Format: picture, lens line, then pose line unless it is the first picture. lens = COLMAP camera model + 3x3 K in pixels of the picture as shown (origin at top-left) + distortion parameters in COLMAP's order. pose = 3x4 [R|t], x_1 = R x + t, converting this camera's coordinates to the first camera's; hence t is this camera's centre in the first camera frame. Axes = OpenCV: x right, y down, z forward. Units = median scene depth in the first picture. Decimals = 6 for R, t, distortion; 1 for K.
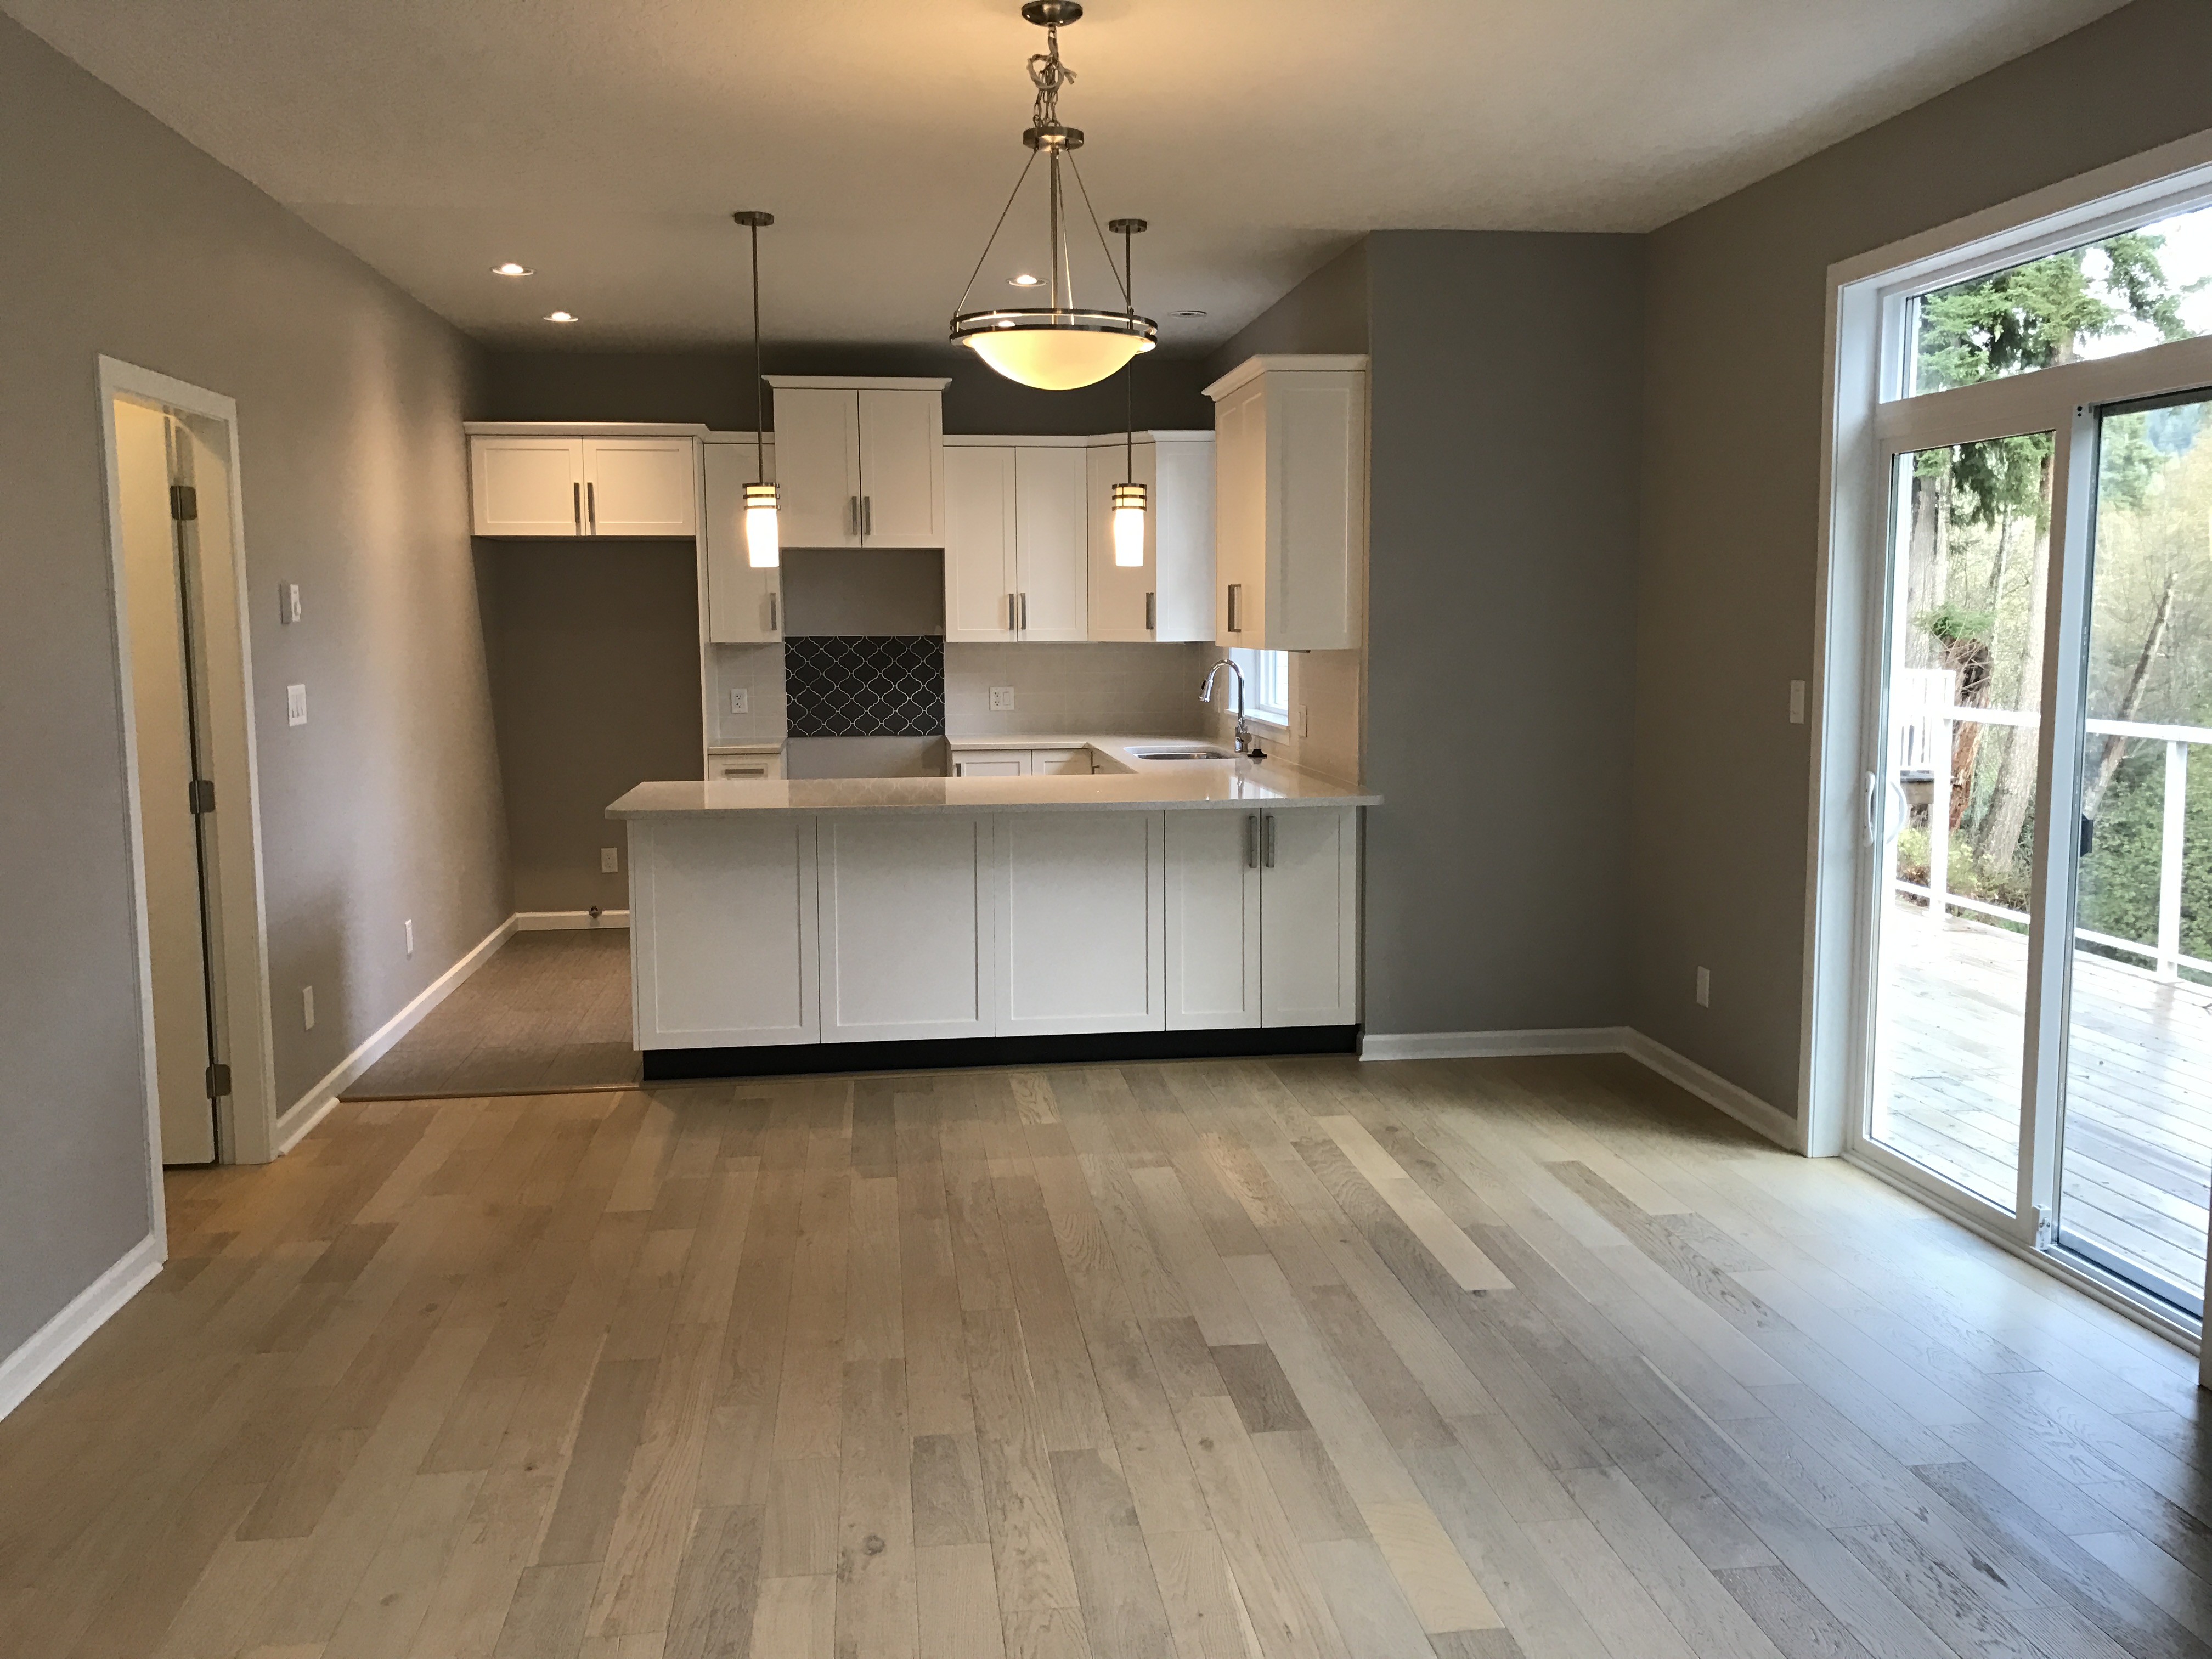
lens RADIAL K [[1794.6, 0, 1104.0], [0, 1794.6, 797.7], [0, 0, 1]] dist [0.038750, -0.067008]
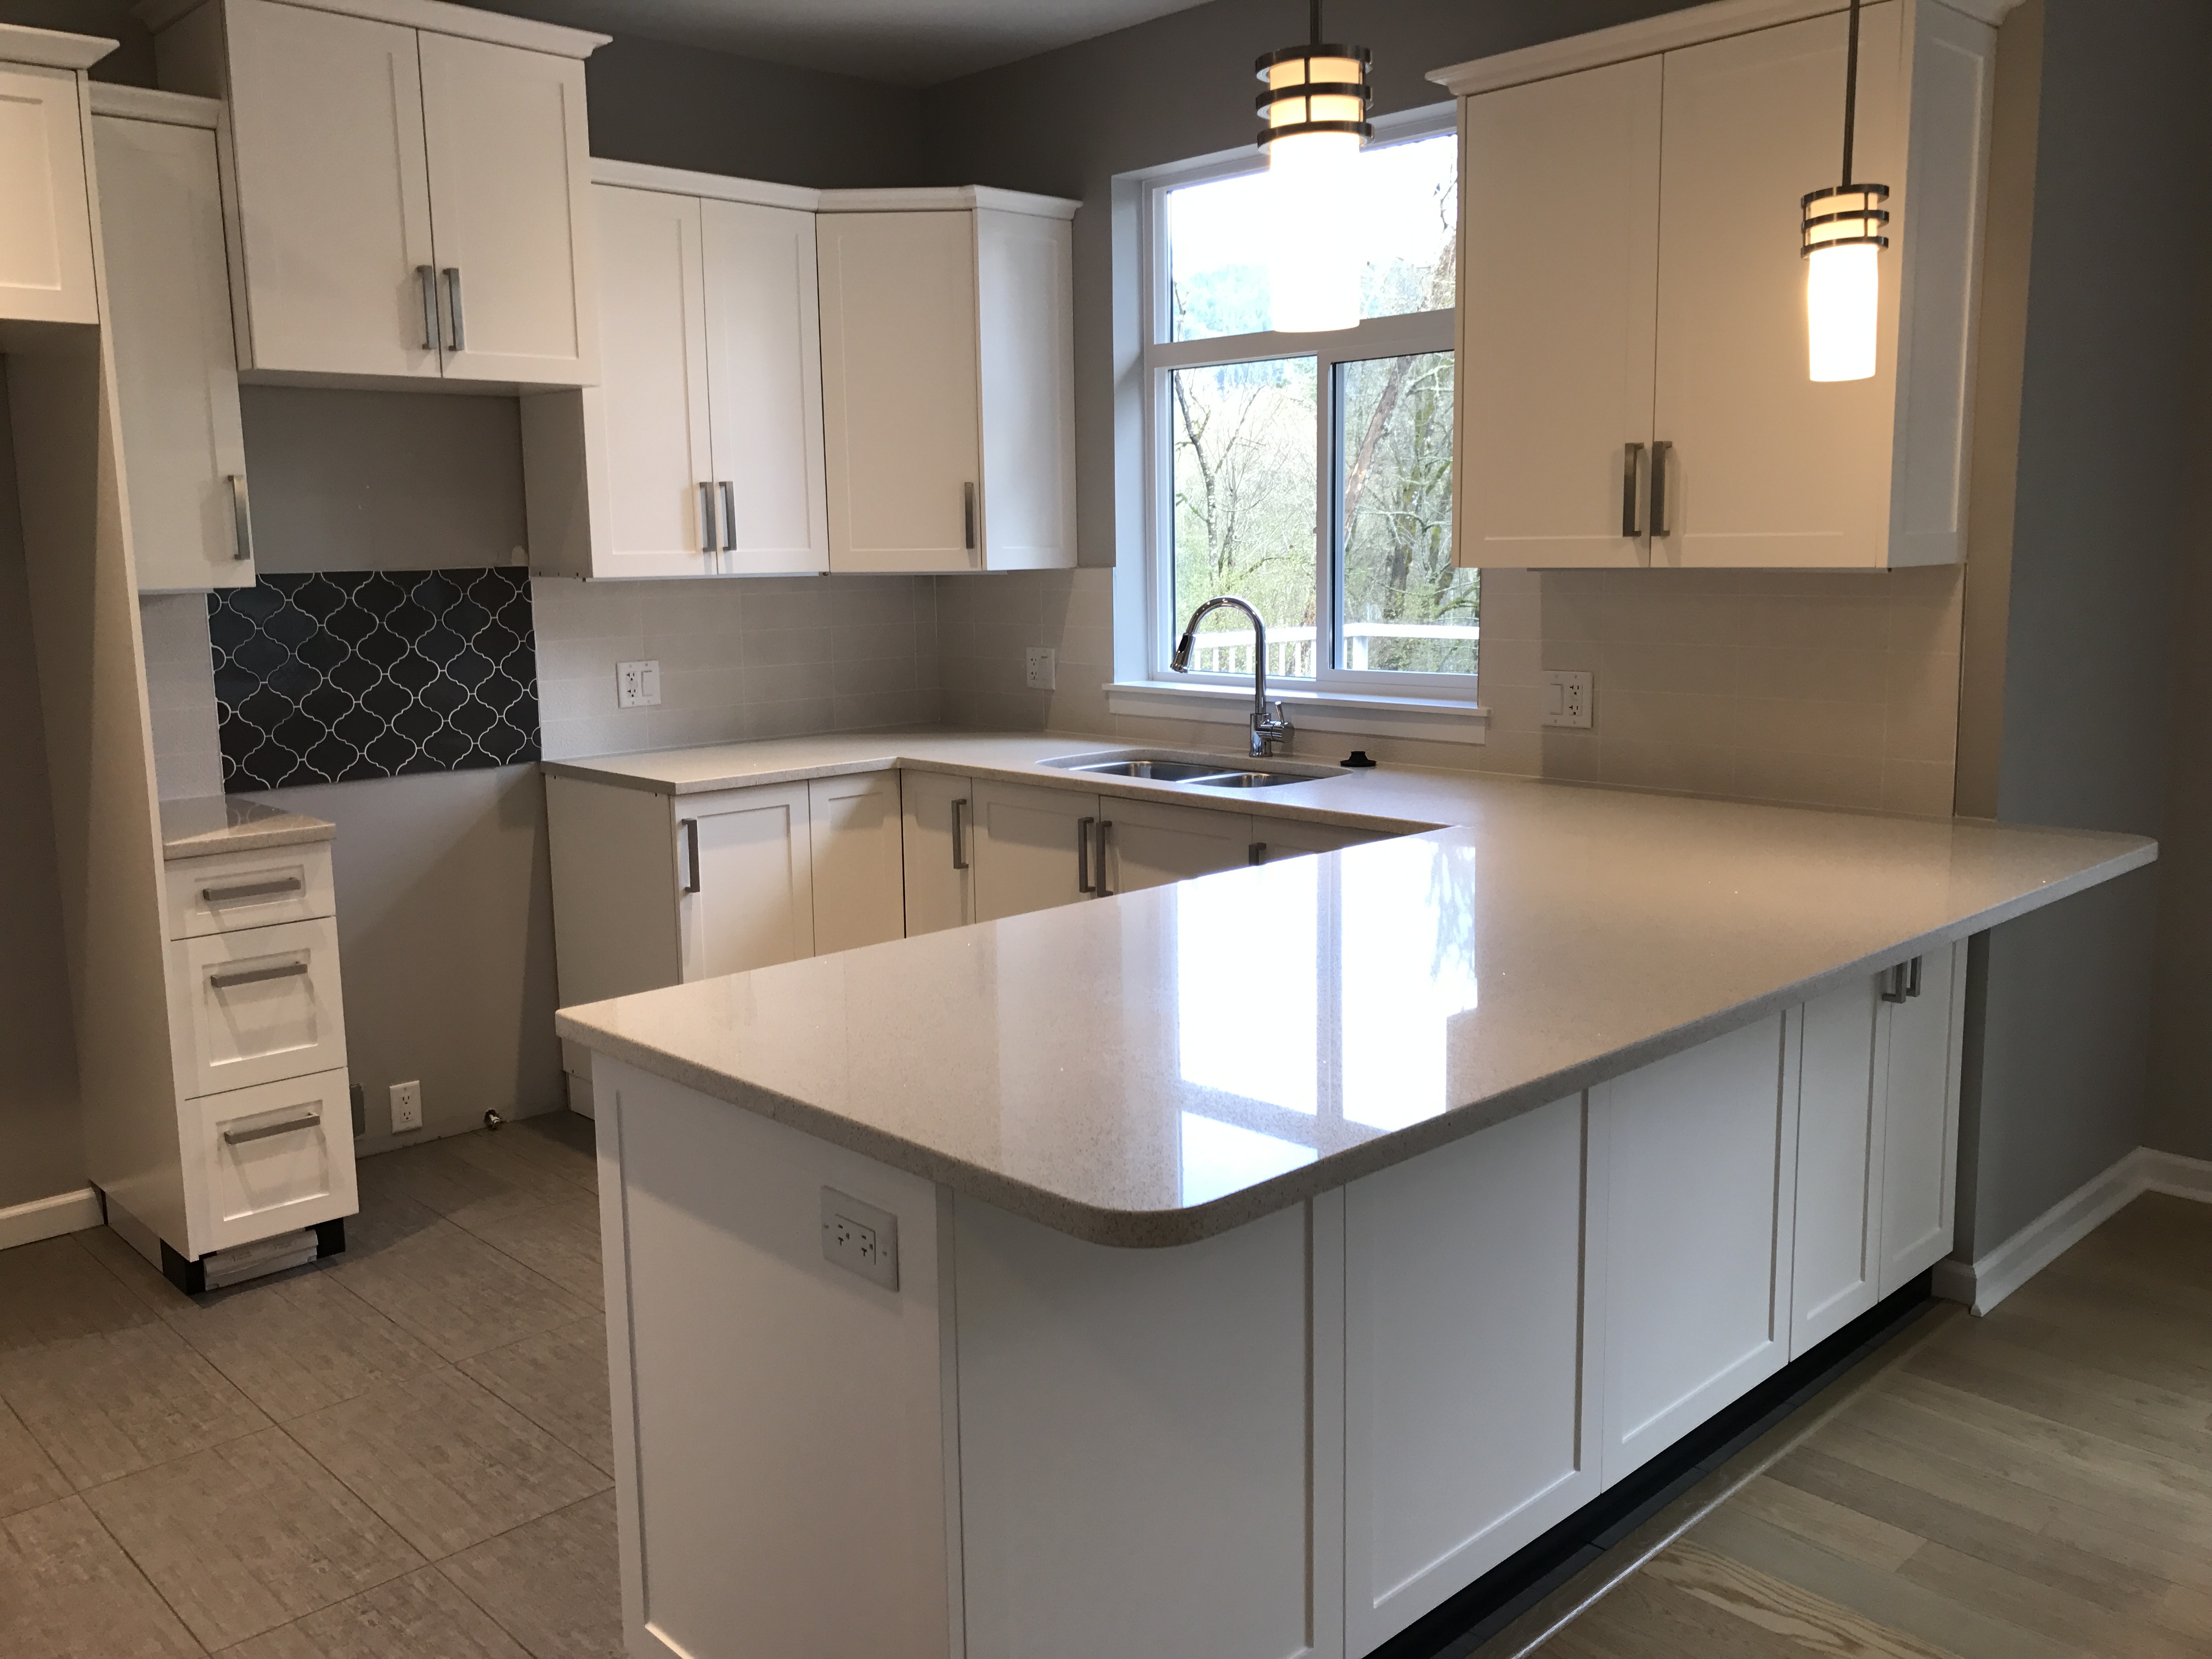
lens RADIAL K [[1794.6, 0, 1104.0], [0, 1794.6, 797.7], [0, 0, 1]] dist [0.038750, -0.067008]
pose [[0.807914, -0.092899, 0.581932, -0.405183], [0.072000, 0.995659, 0.058987, -0.067230], [-0.584885, -0.005757, 0.811096, 0.756257]]
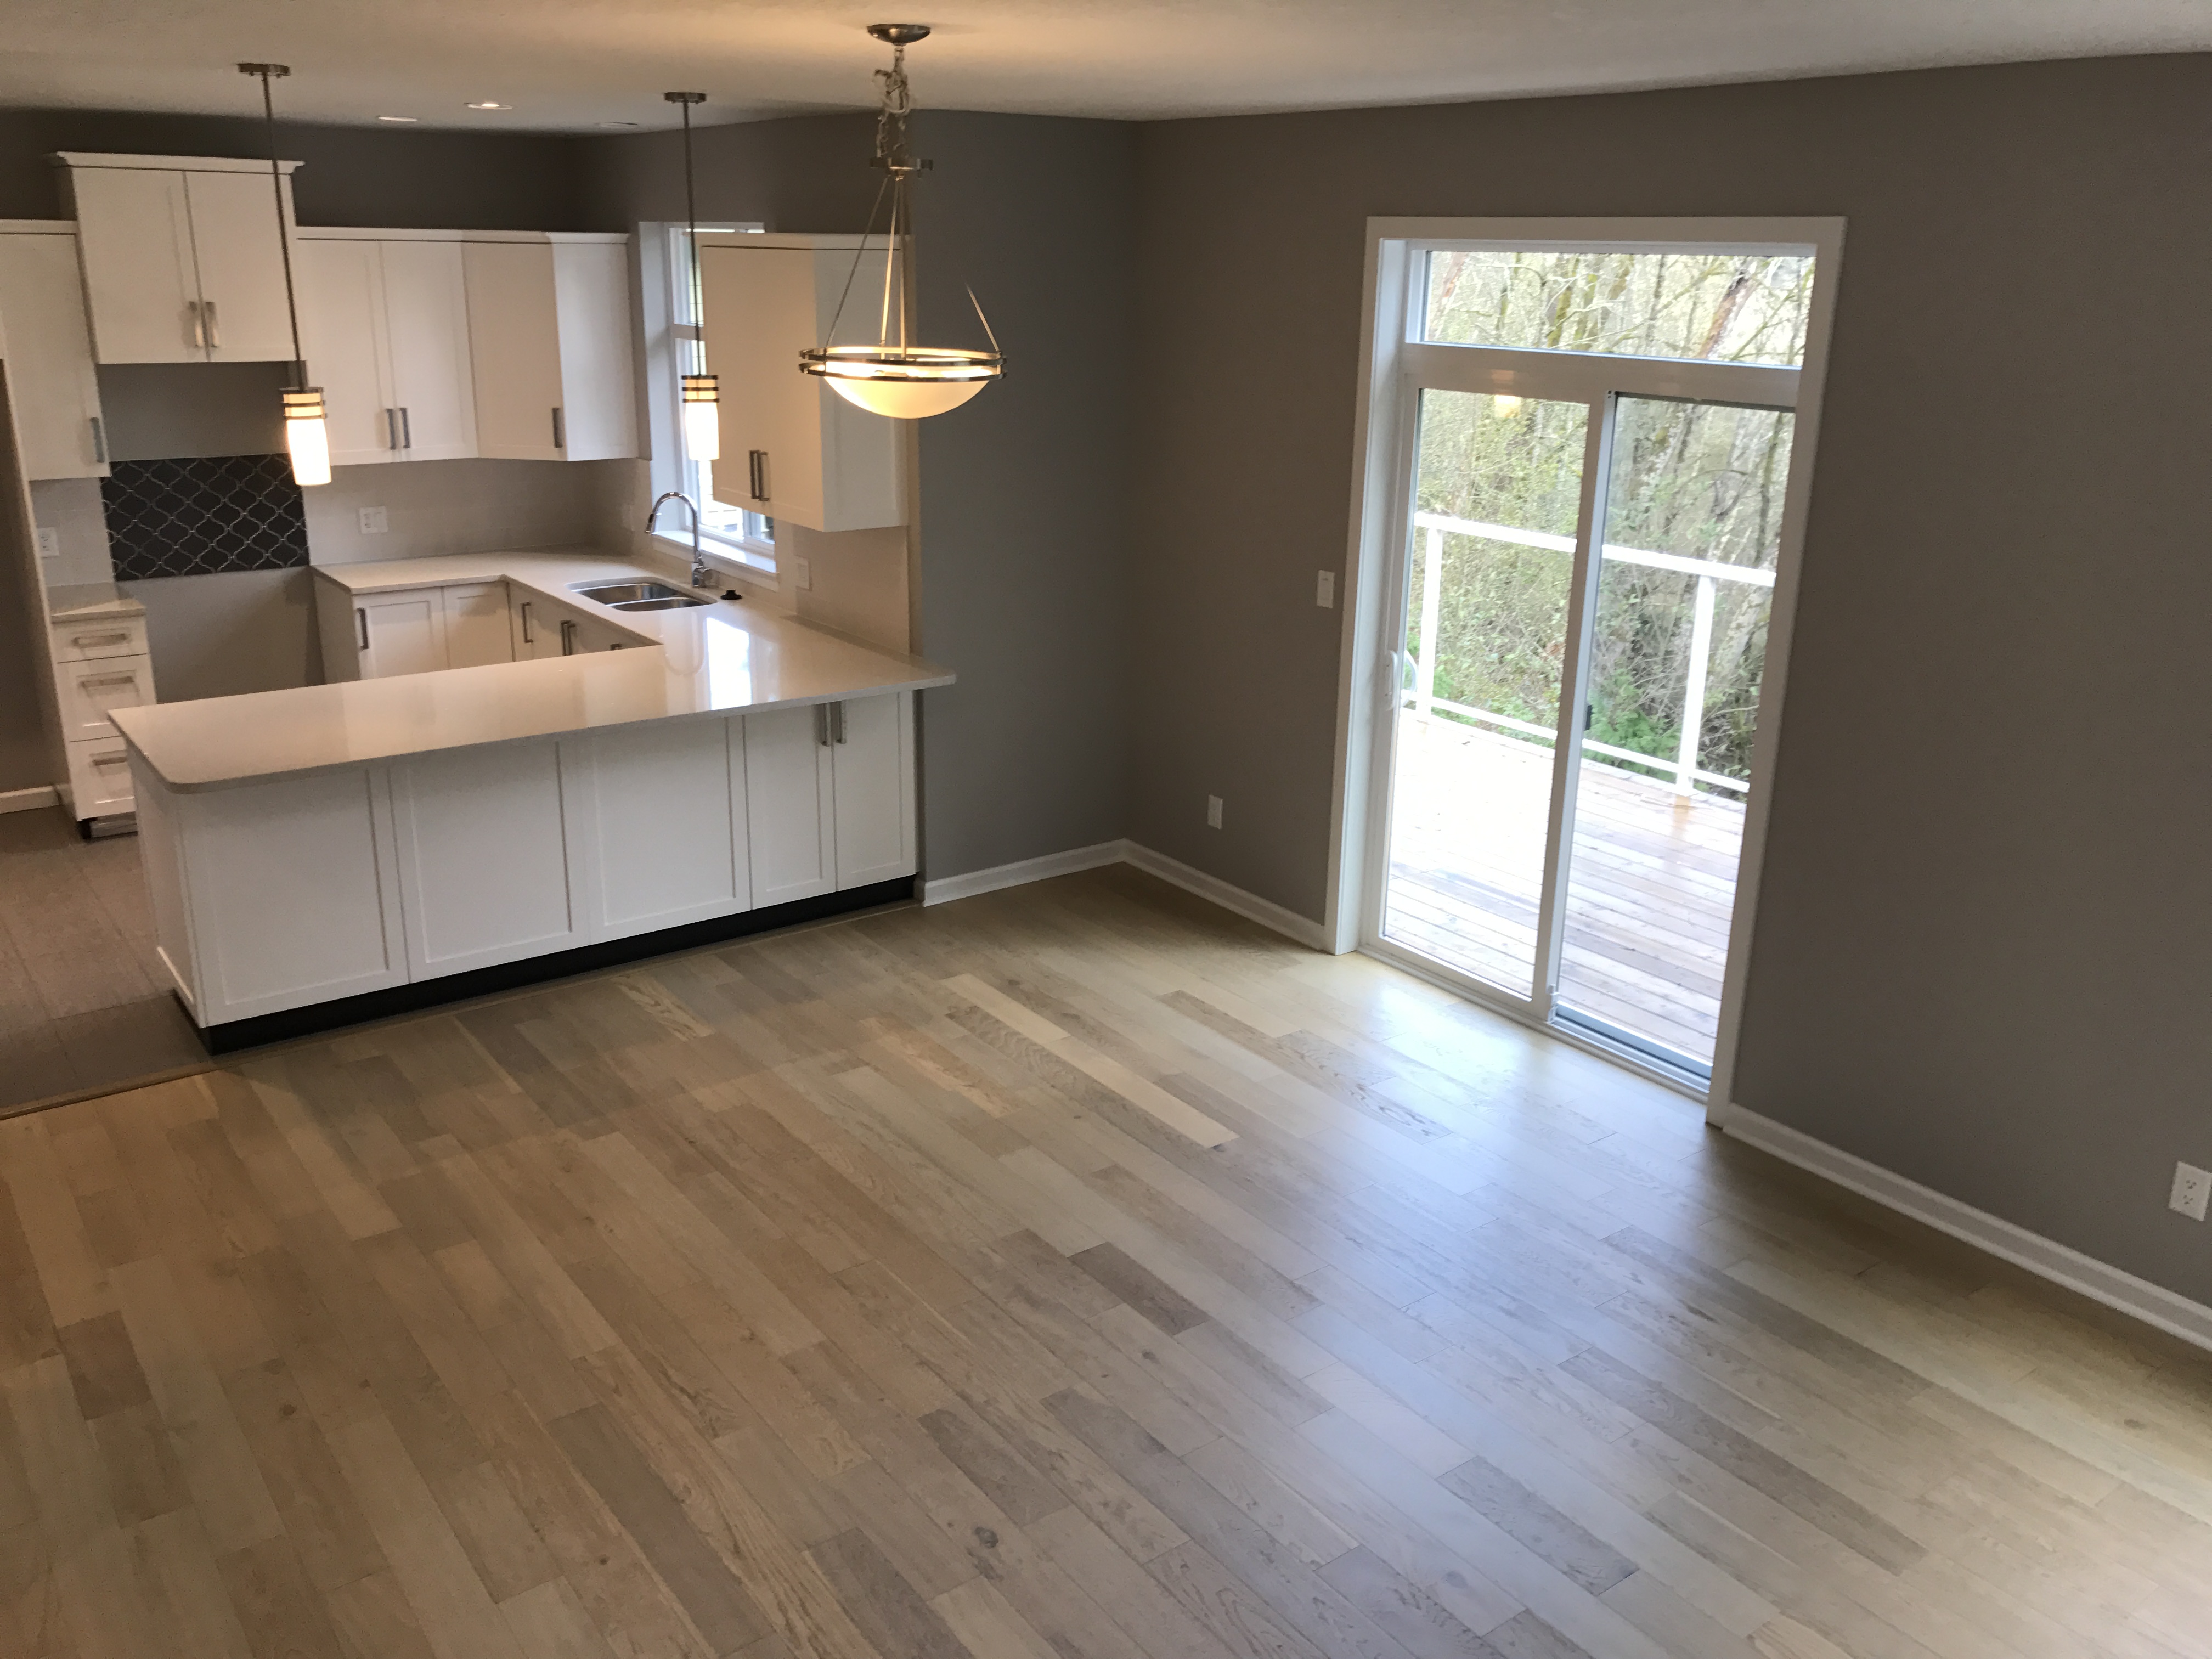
lens RADIAL K [[1794.4, 0, 1110.6], [0, 1794.4, 808.4], [0, 0, 1]] dist [0.004072, 0.008993]
pose [[0.870526, -0.127362, 0.475356, -0.283905], [0.028050, 0.977202, 0.210452, -0.145498], [-0.491323, -0.169870, 0.854252, 0.031552]]
